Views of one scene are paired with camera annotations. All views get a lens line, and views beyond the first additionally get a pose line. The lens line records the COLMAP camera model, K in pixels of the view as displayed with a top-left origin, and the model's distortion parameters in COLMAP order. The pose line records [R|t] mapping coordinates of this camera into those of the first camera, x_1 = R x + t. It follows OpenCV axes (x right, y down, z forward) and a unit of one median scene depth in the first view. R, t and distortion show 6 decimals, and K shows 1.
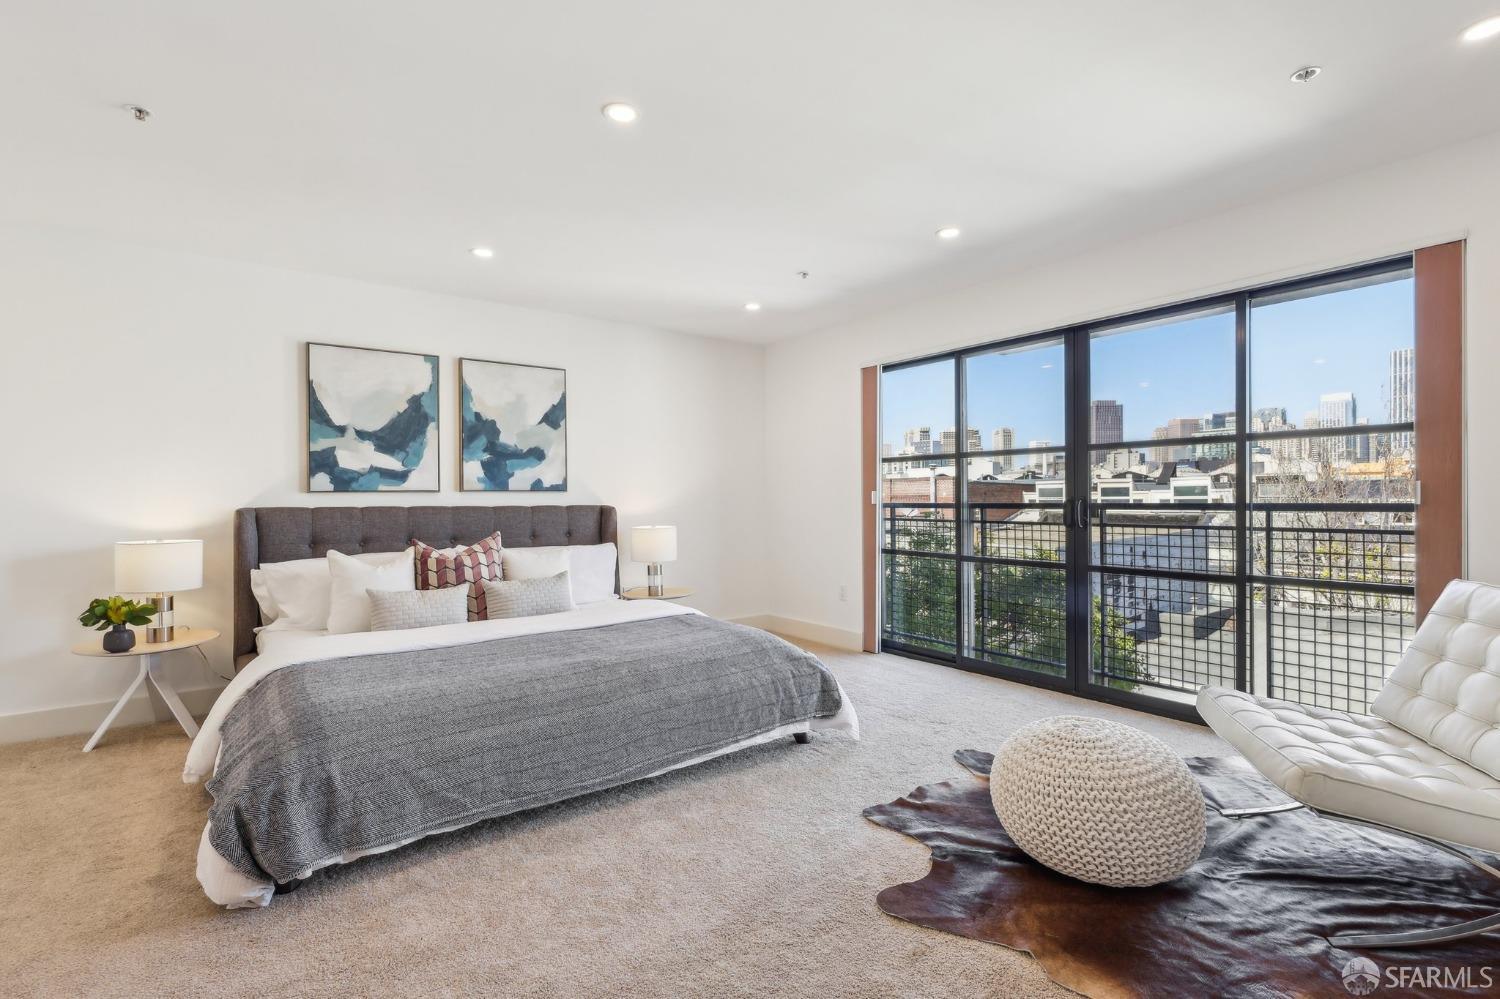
lens RADIAL K [[697.7, 0, 753.5], [0, 697.7, 496.9], [0, 0, 1]] dist [-0.002237, 0.001135]
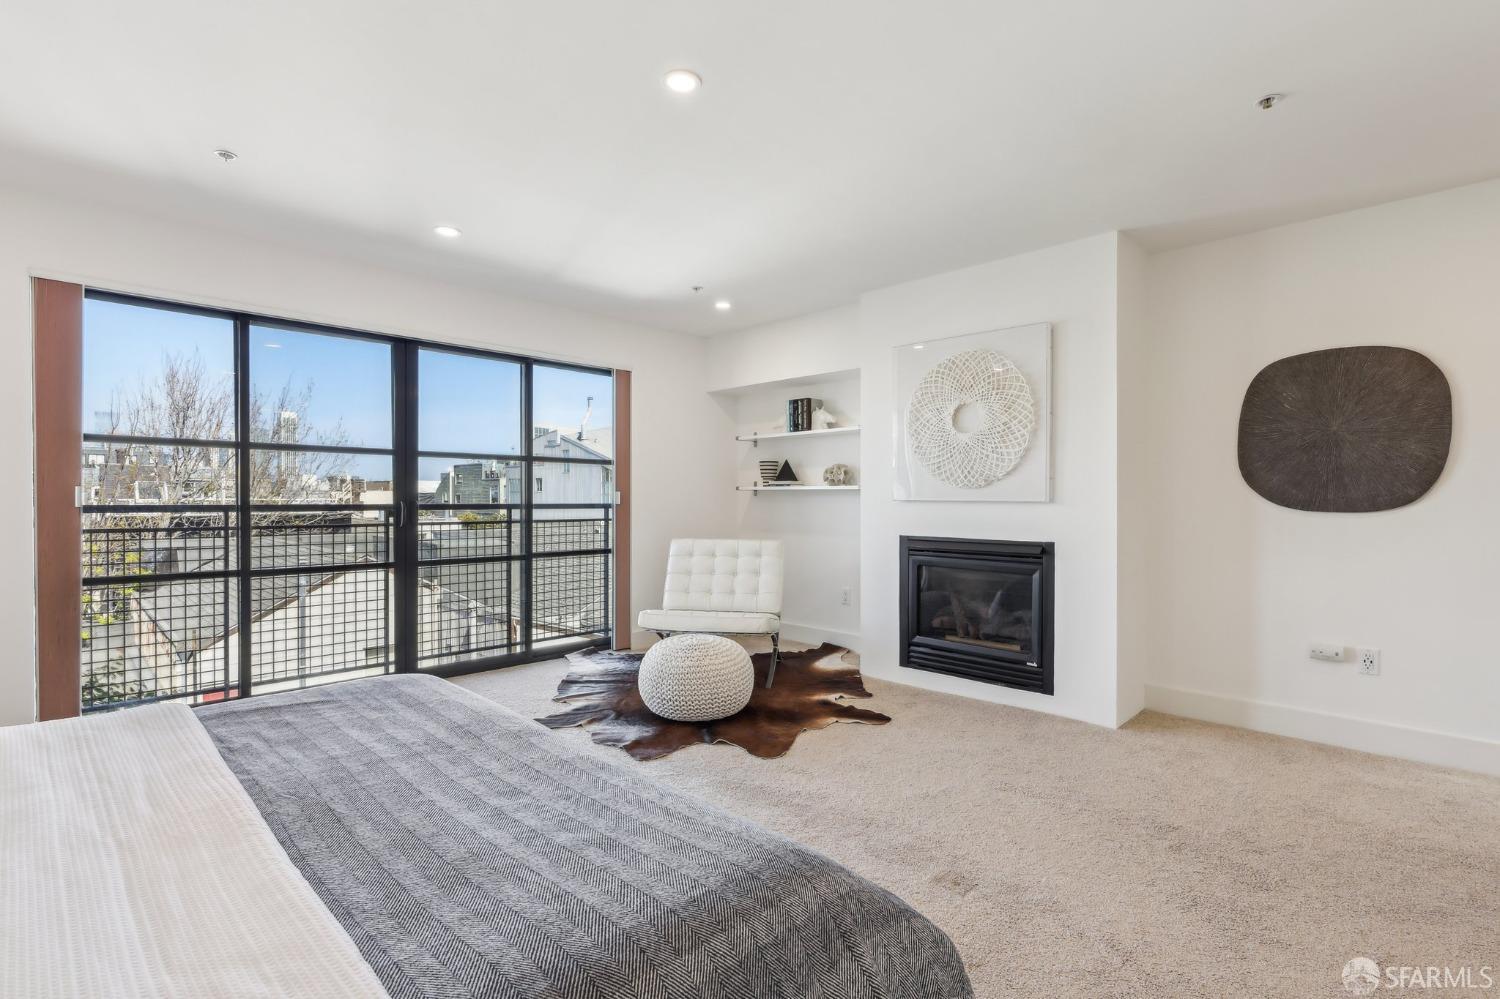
lens RADIAL K [[697.7, 0, 759.3], [0, 697.7, 508.9], [0, 0, 1]] dist [-0.002237, 0.001135]
pose [[-0.154368, -0.009118, 0.987971, -0.569237], [-0.010119, 0.999920, 0.007648, 0.002164], [-0.987962, -0.008817, -0.154448, 0.526307]]
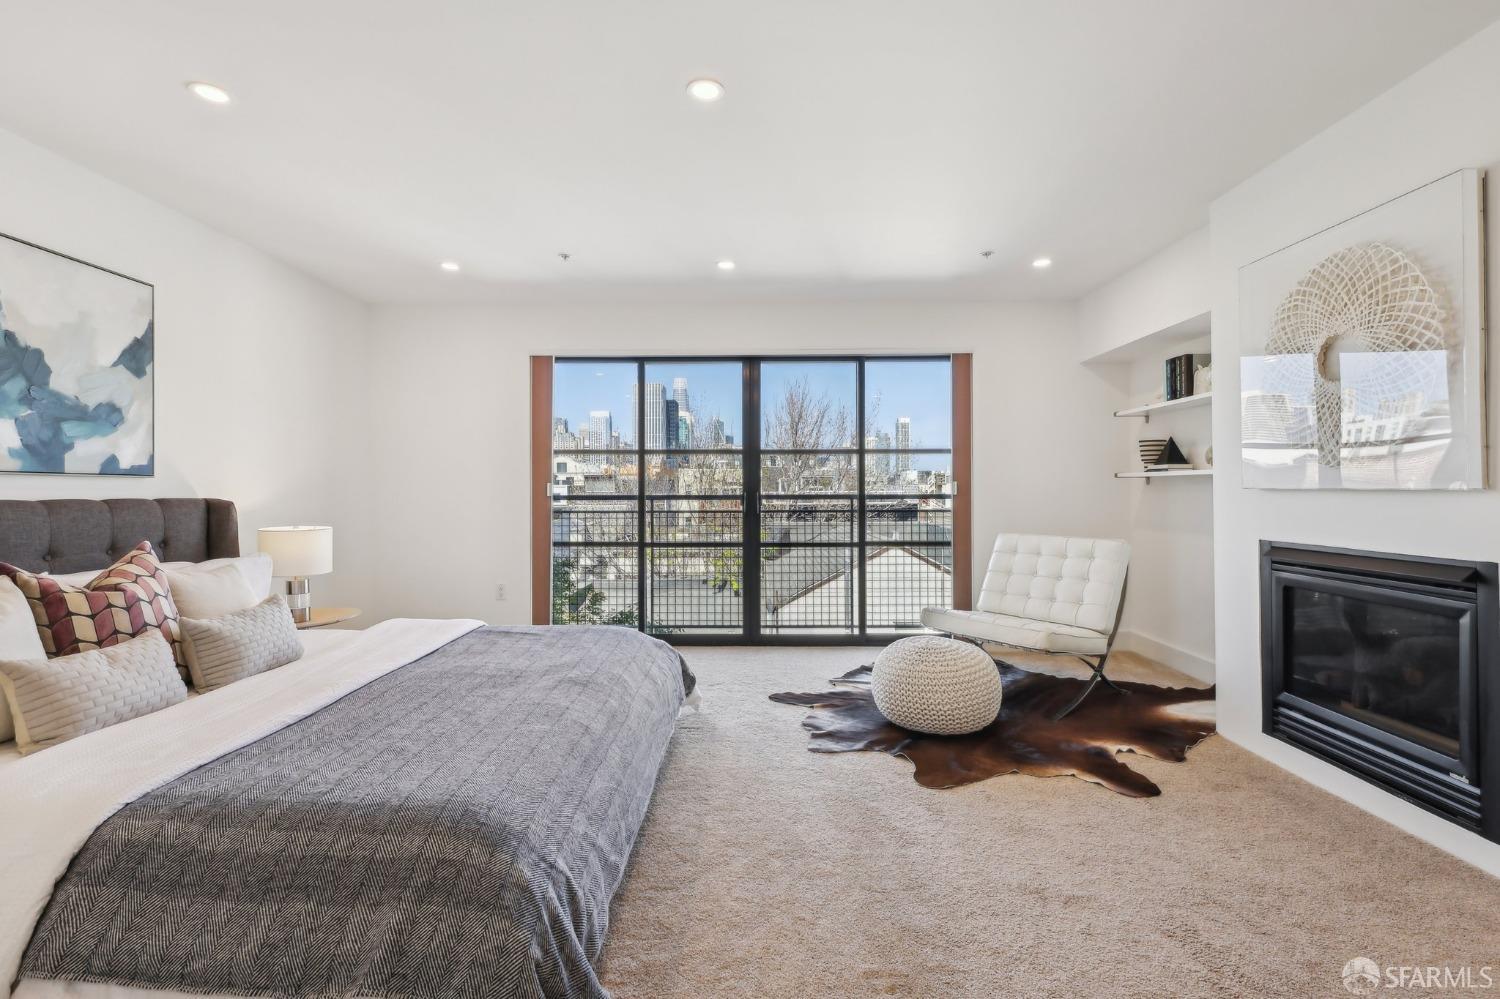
lens RADIAL K [[697.7, 0, 753.7], [0, 697.7, 490.2], [0, 0, 1]] dist [-0.002237, 0.001135]
pose [[0.602831, 0.003503, 0.797861, -0.464772], [-0.007211, 0.999973, 0.001058, -0.000083], [-0.797836, -0.006391, 0.602840, 0.185690]]
